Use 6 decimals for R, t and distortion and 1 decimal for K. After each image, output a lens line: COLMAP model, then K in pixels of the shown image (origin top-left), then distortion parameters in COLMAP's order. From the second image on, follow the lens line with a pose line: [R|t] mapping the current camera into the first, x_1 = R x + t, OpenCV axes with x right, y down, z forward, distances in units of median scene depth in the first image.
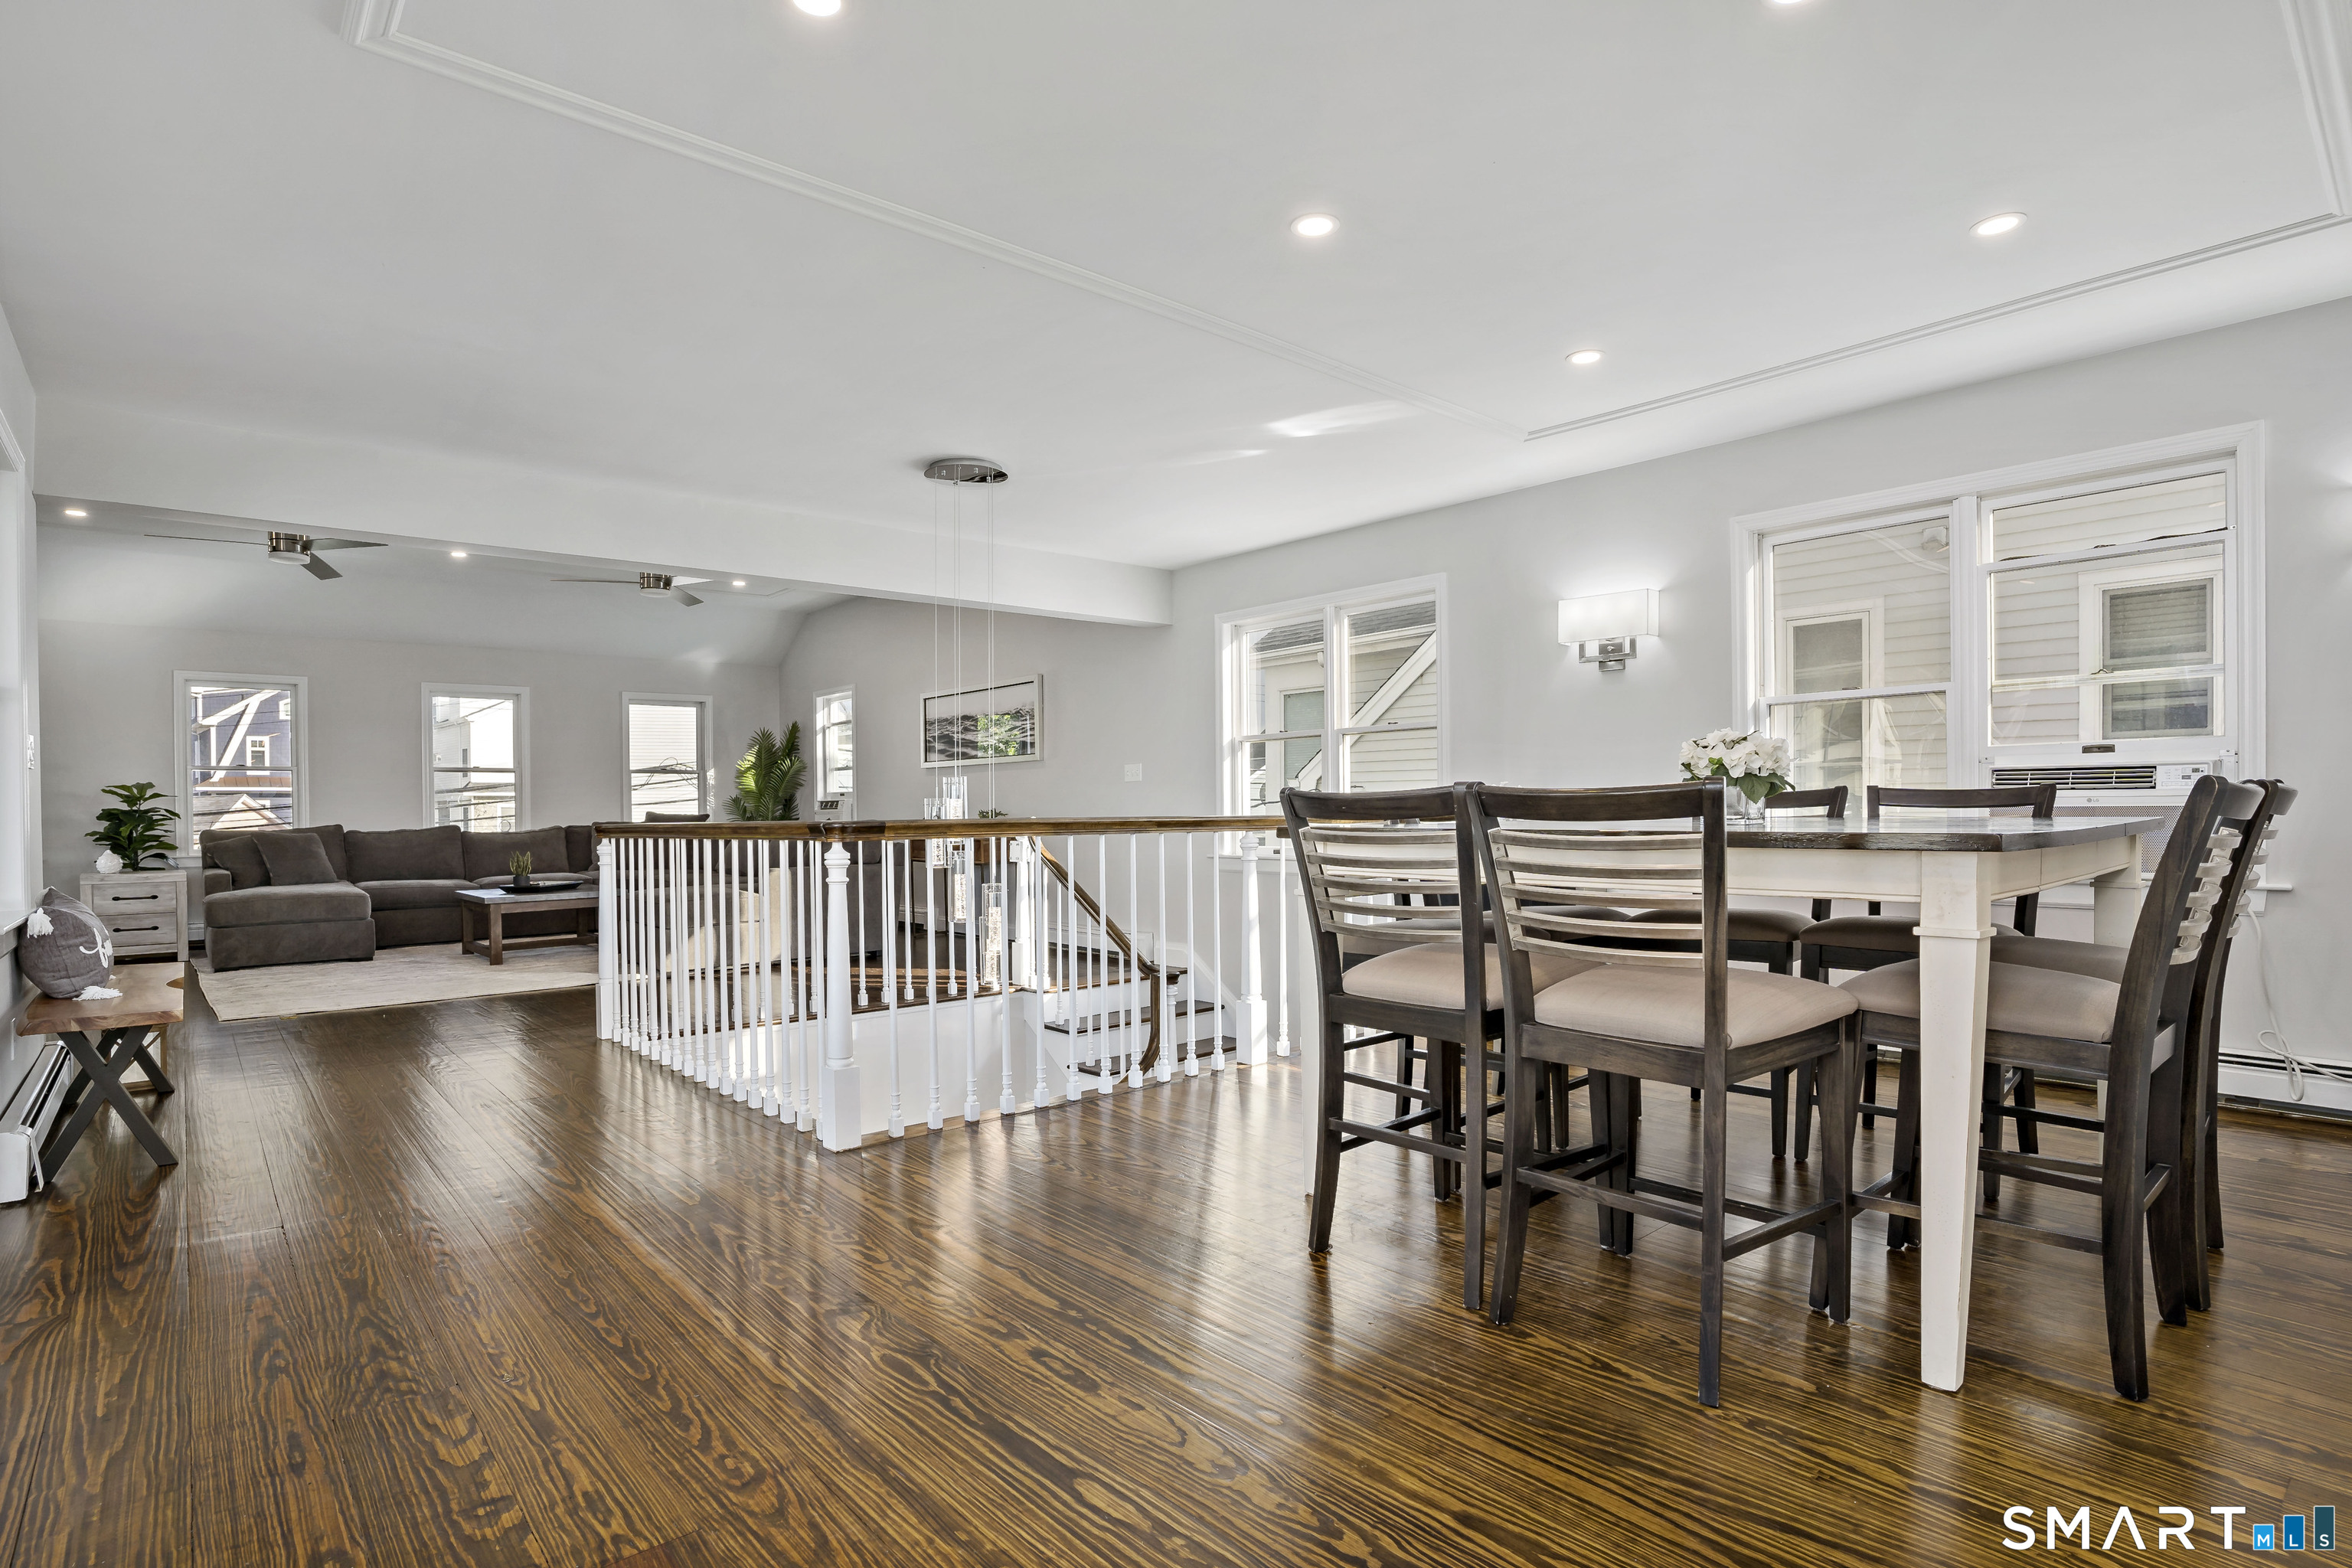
lens RADIAL K [[1232.8, 0, 1176.0], [0, 1232.8, 784.0], [0, 0, 1]] dist [-0.006107, -0.001066]
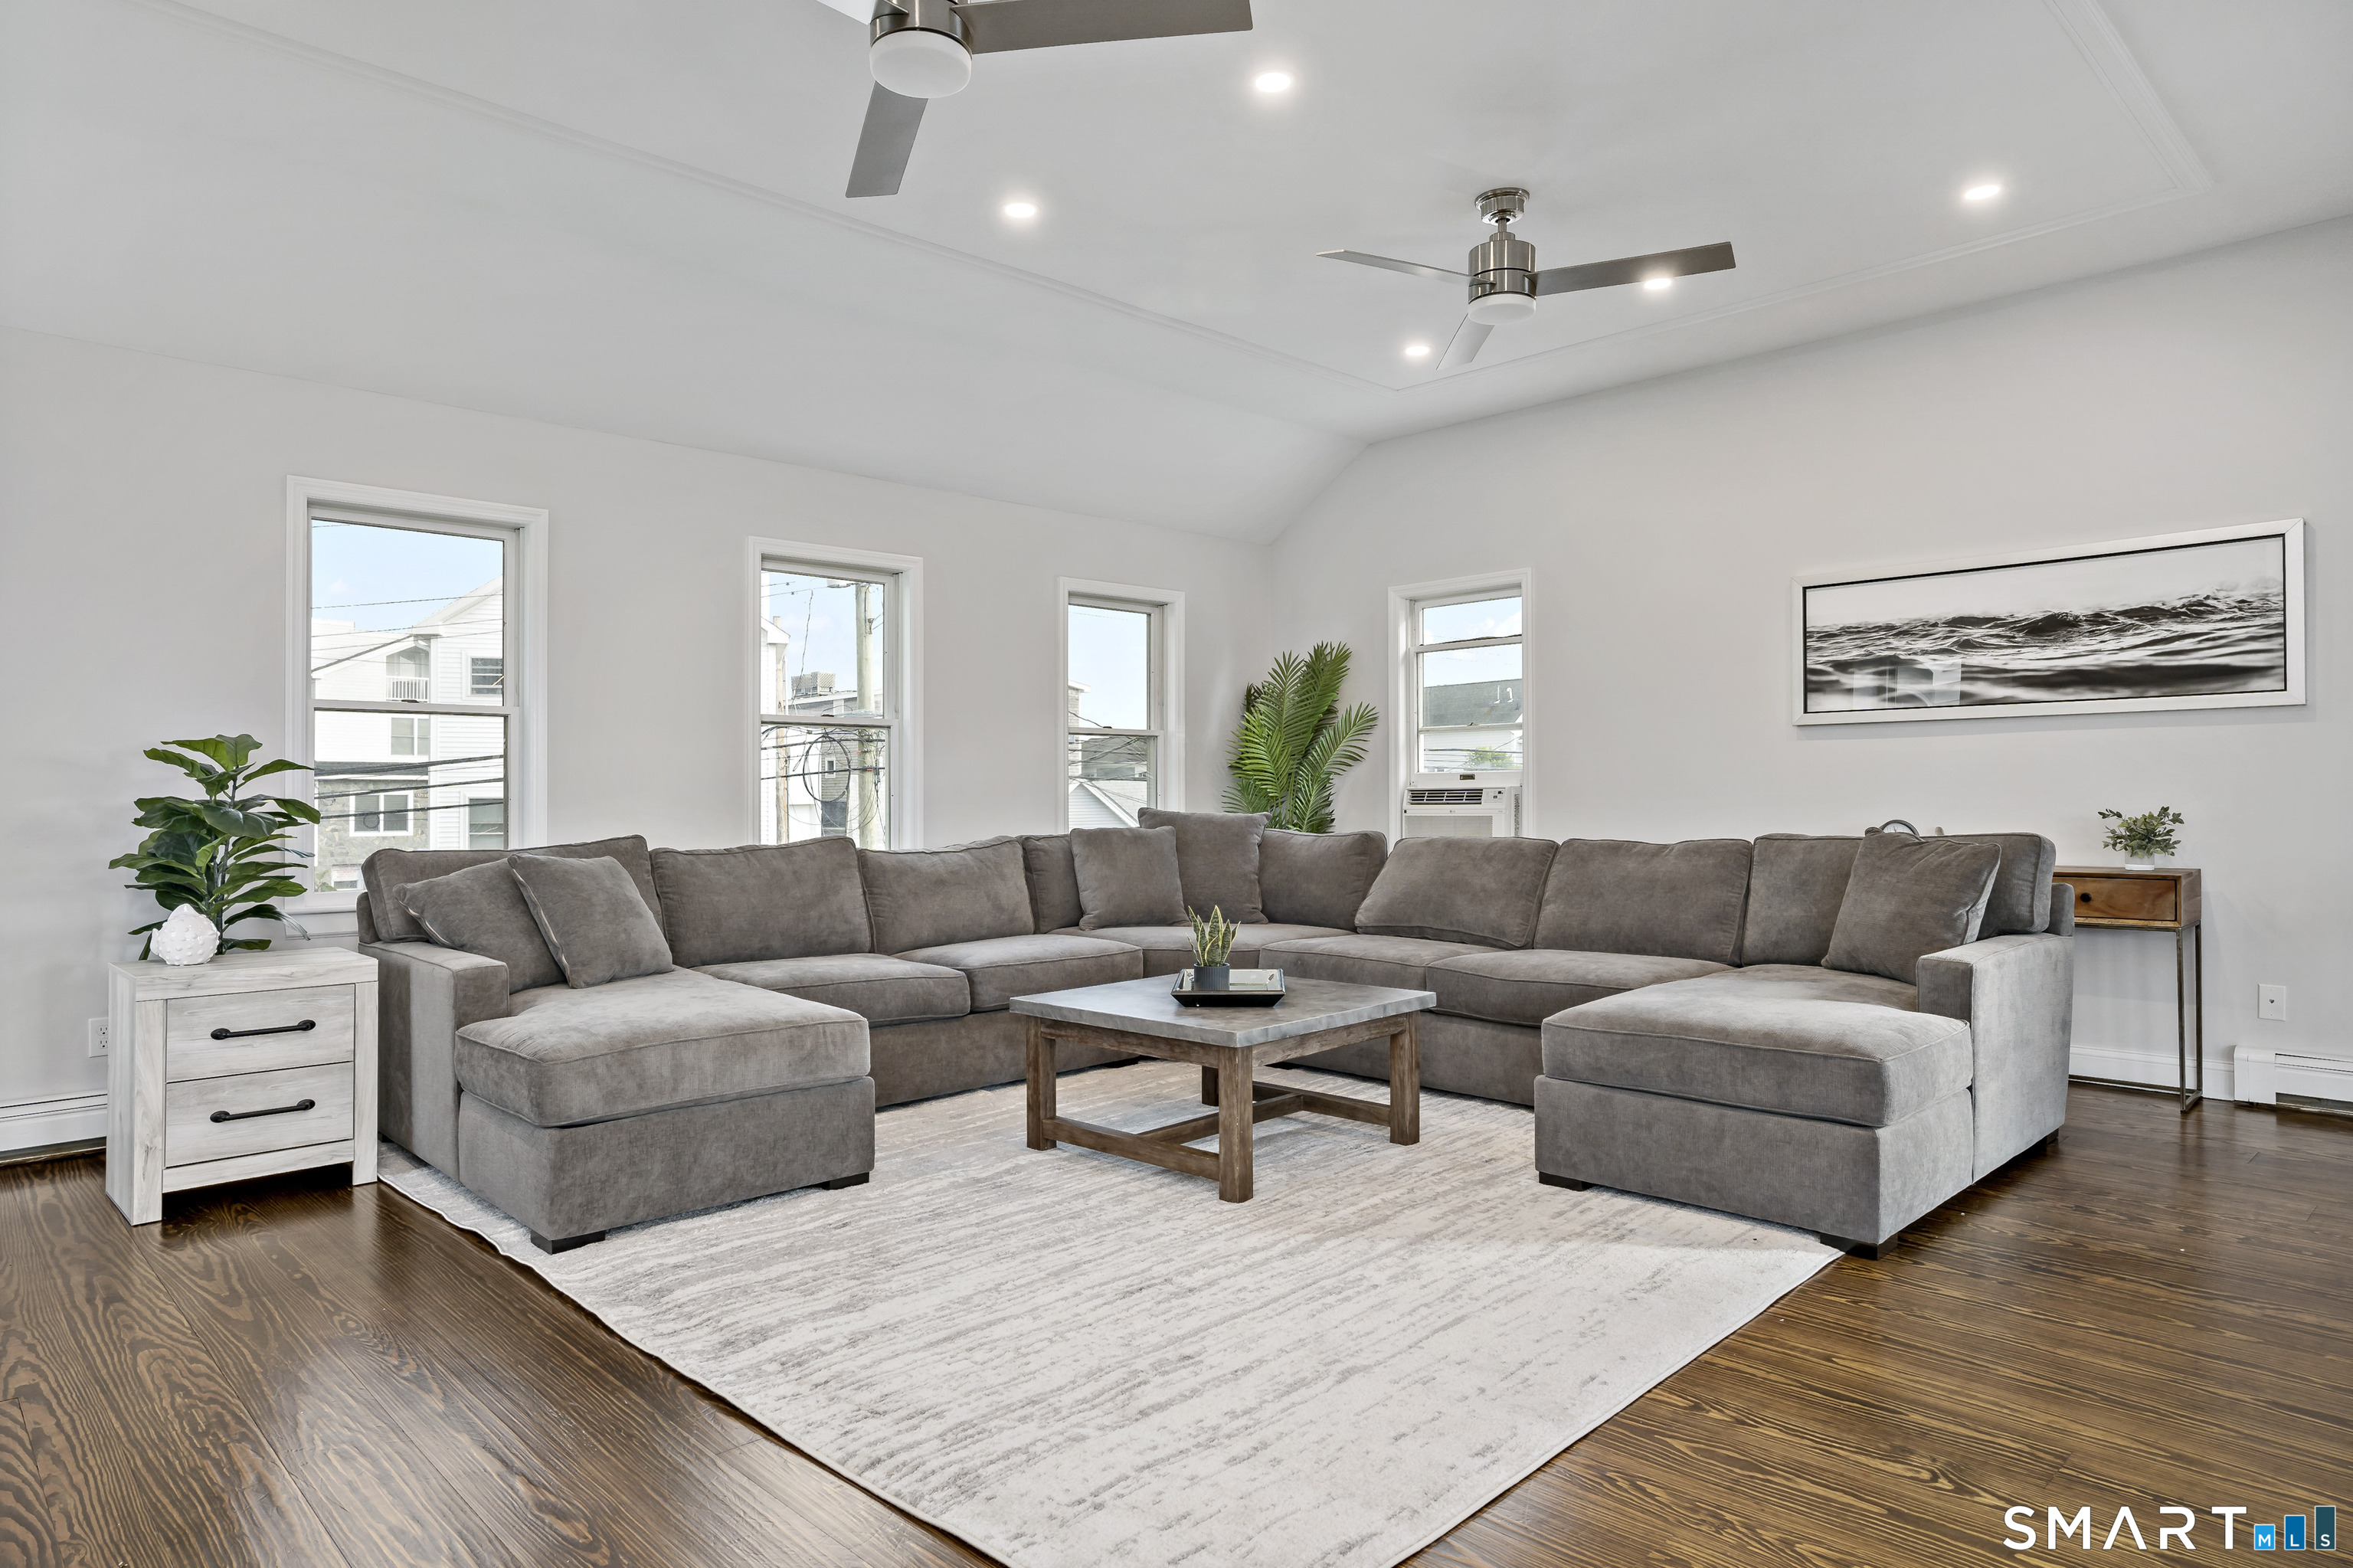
lens RADIAL K [[1388.5, 0, 1176.5], [0, 1388.5, 784.0], [0, 0, 1]] dist [-0.004647, 0.021823]
pose [[0.998035, 0.008196, 0.062116, -0.544302], [-0.008717, 0.999929, 0.008124, 0.008899], [-0.062045, -0.008650, 0.998036, 0.504990]]
